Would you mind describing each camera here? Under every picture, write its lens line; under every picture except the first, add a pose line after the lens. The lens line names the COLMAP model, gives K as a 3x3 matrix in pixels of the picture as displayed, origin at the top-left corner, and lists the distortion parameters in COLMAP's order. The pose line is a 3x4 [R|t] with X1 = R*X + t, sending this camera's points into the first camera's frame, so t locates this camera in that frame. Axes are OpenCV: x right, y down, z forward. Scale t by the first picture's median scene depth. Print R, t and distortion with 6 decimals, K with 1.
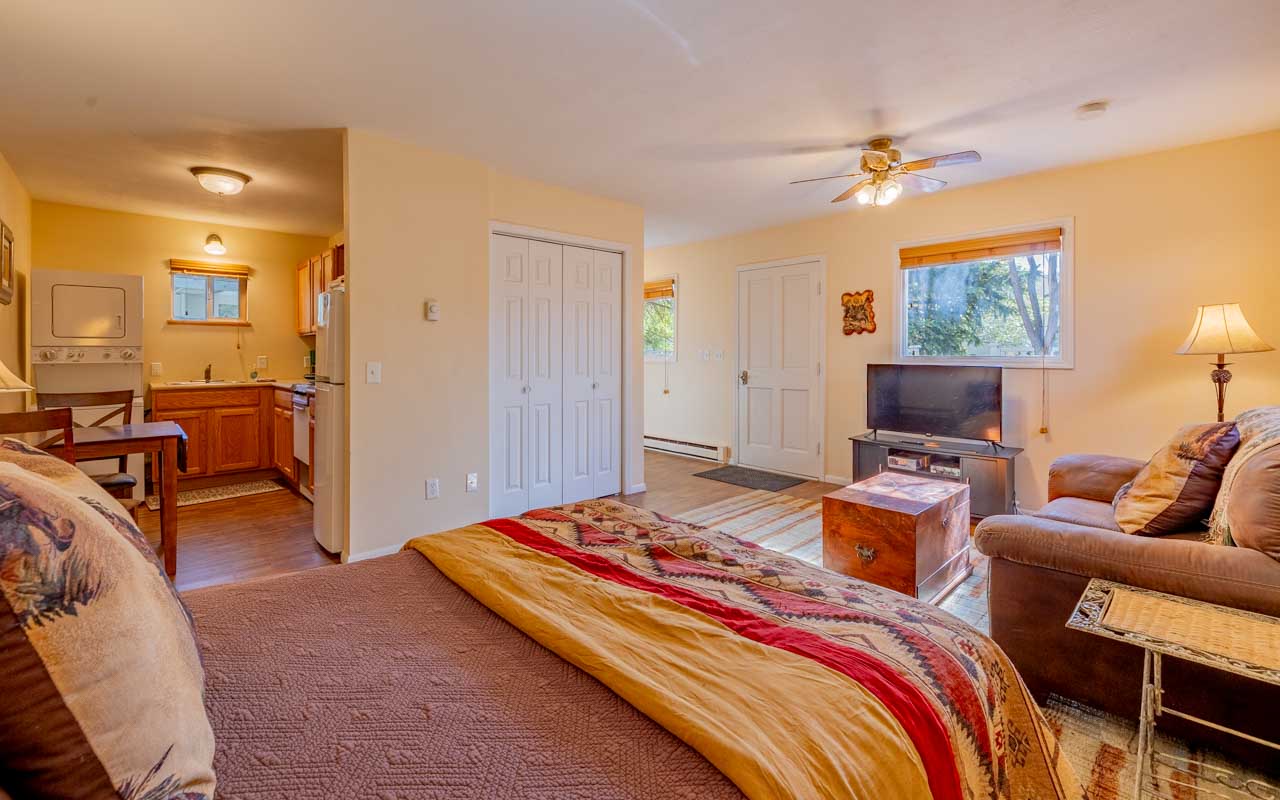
lens RADIAL K [[542.6, 0, 641.8], [0, 542.6, 373.4], [0, 0, 1]] dist [-0.003154, -0.000144]
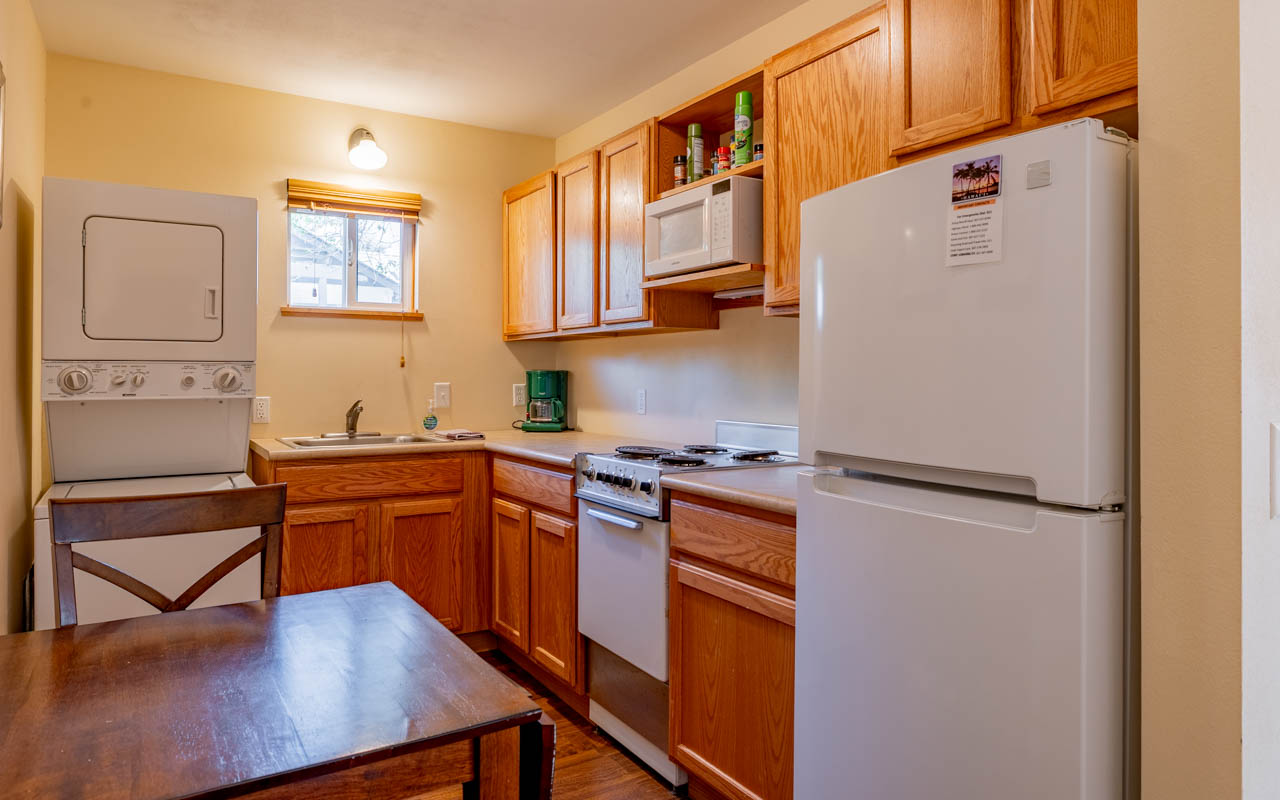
lens RADIAL K [[804.6, 0, 640.0], [0, 804.6, 400.0], [0, 0, 1]] dist [-0.001995, -0.000518]
pose [[0.977836, 0.007887, -0.209225, -0.418700], [-0.009216, 0.999943, -0.005379, -0.015391], [0.209171, 0.007188, 0.977853, 0.373931]]
